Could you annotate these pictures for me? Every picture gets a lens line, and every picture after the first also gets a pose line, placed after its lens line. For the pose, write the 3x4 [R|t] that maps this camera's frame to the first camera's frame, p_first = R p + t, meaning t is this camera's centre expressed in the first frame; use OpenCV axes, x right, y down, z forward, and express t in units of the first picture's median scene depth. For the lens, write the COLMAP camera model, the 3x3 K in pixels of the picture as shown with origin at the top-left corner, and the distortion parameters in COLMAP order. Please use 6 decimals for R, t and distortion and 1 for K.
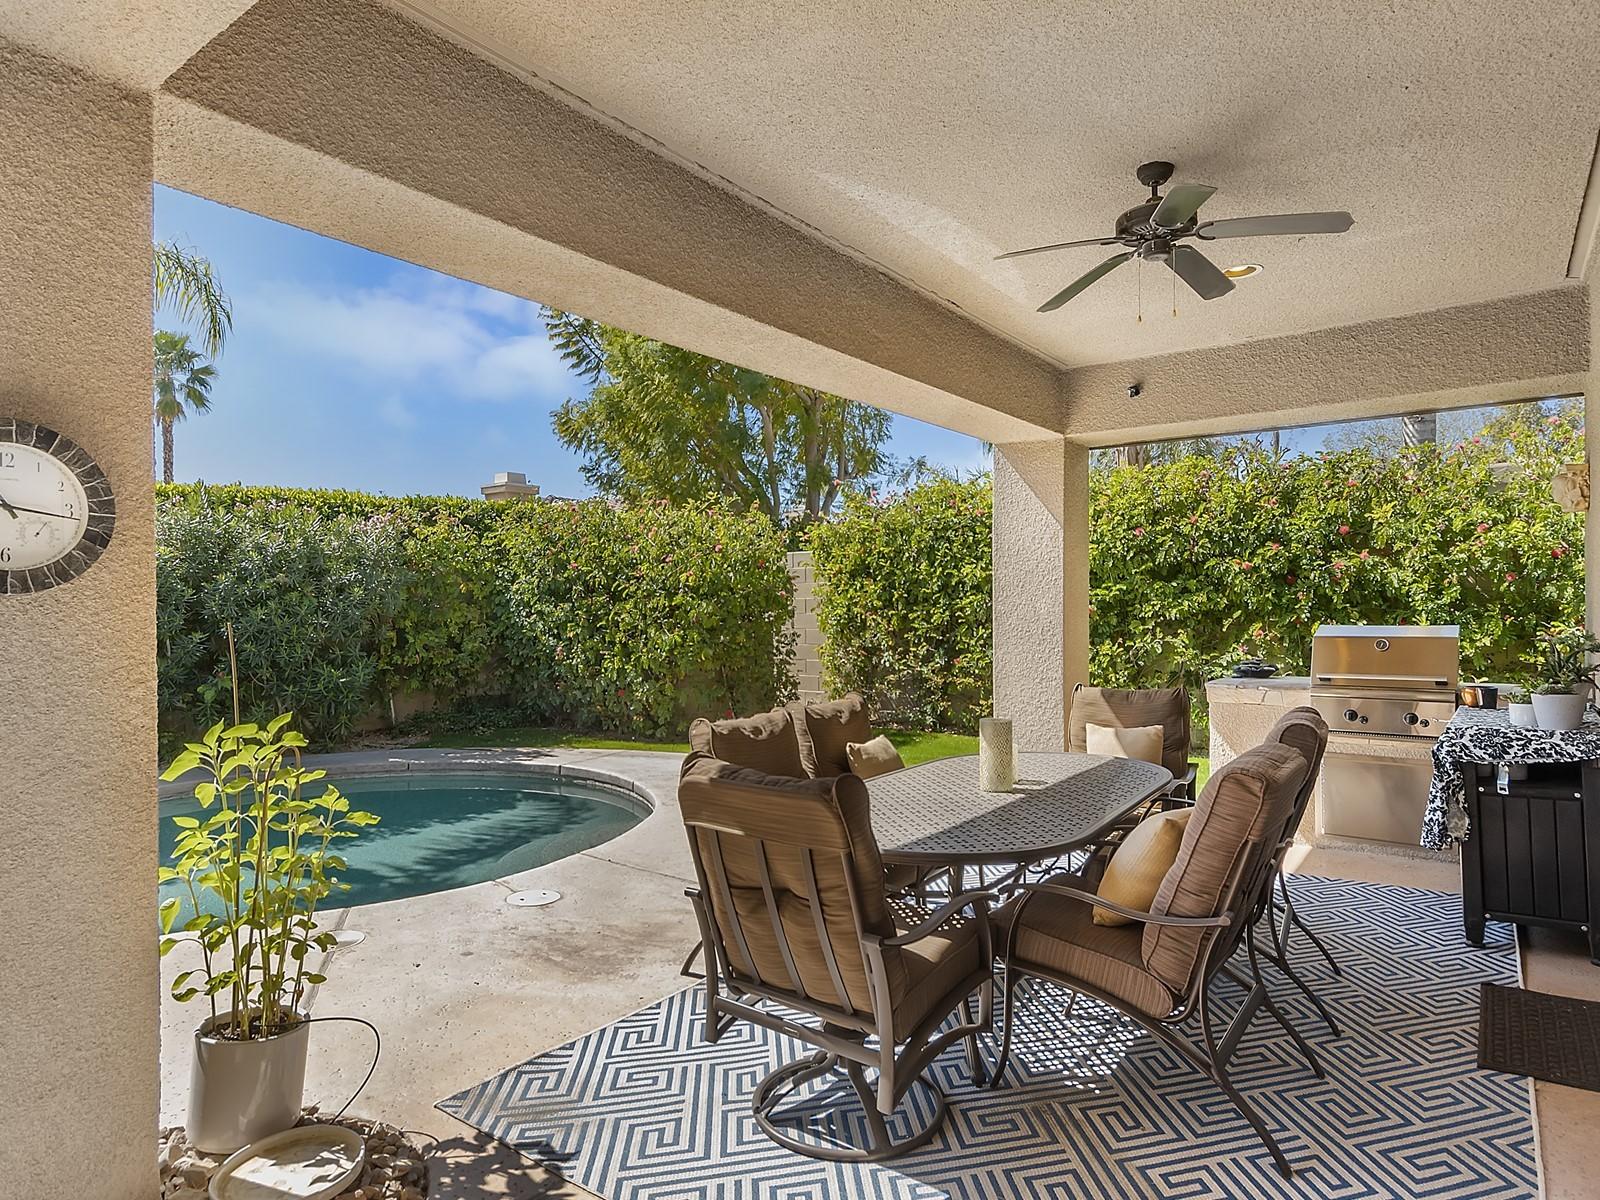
lens RADIAL K [[945.9, 0, 772.8], [0, 945.9, 601.9], [0, 0, 1]] dist [0.006957, 0.000723]
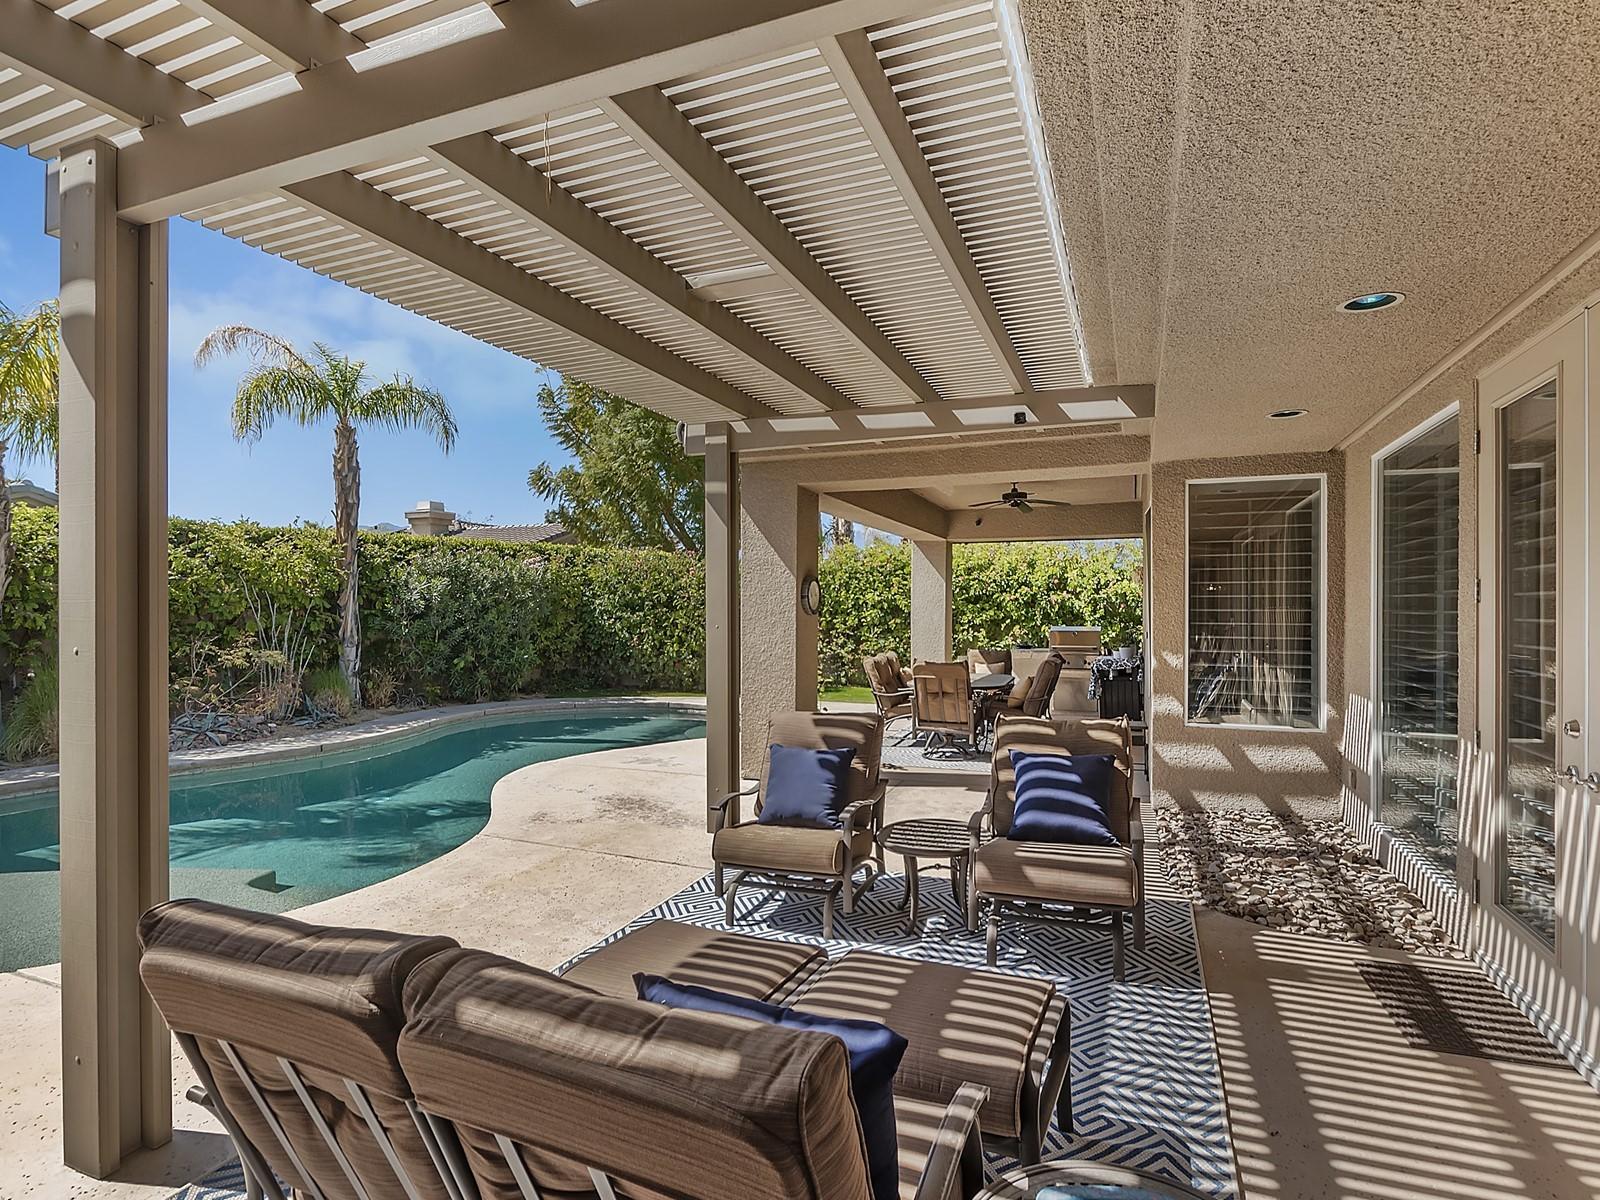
lens RADIAL K [[859.2, 0, 769.5], [0, 859.2, 602.1], [0, 0, 1]] dist [0.001362, 0.000650]
pose [[0.969926, 0.012627, 0.243073, -0.437161], [-0.010801, 0.999903, -0.008844, -0.006397], [-0.243161, 0.005952, 0.969968, -0.636776]]
